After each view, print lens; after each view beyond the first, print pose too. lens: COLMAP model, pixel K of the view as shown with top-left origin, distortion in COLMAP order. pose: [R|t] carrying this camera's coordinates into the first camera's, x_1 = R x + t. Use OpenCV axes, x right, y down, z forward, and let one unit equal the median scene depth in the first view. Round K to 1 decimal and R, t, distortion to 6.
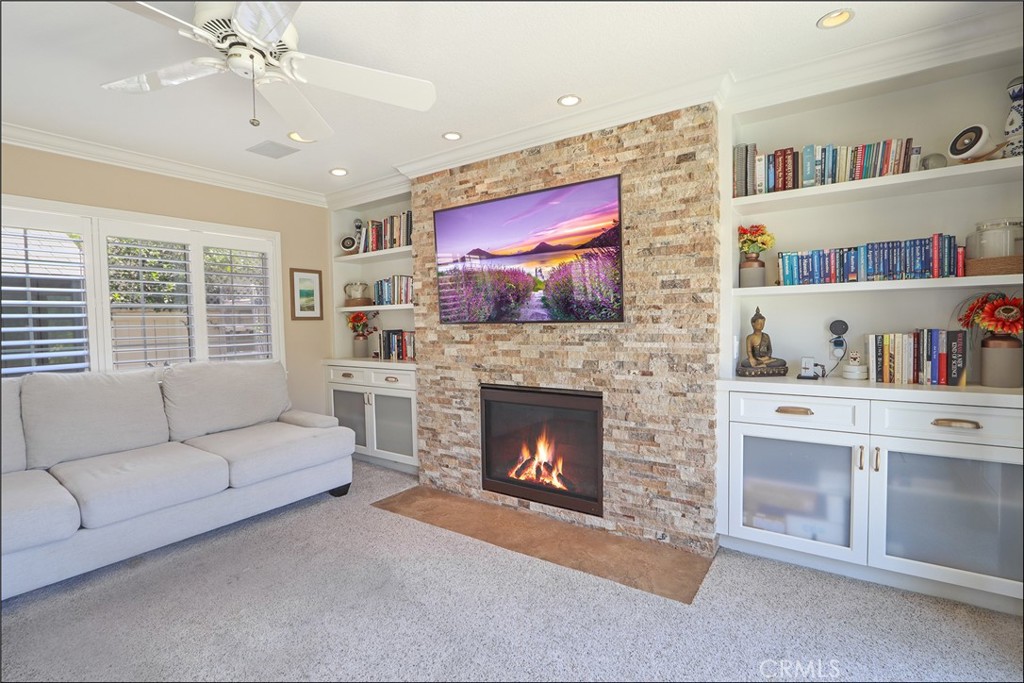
lens RADIAL K [[476.5, 0, 512.0], [0, 476.5, 341.5], [0, 0, 1]] dist [-0.001332, 0.000041]
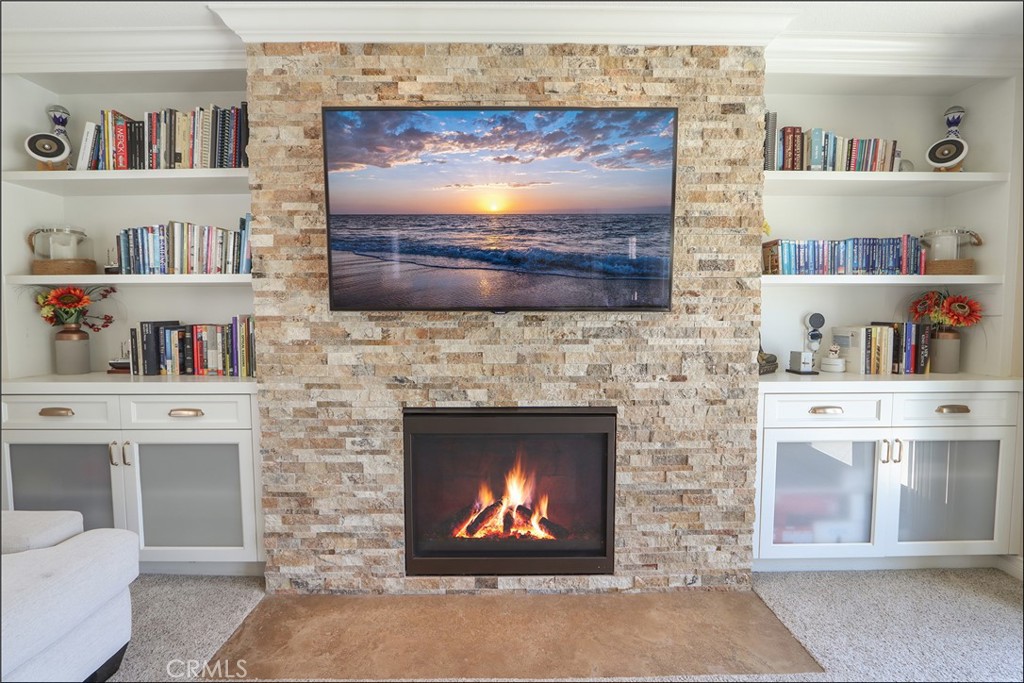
lens RADIAL K [[479.6, 0, 512.0], [0, 479.6, 341.5], [0, 0, 1]] dist [-0.008730, -0.000559]
pose [[0.817562, -0.019408, 0.575513, -0.377850], [0.011160, 0.999778, 0.017862, -0.009843], [-0.575732, -0.008181, 0.817597, 0.505563]]
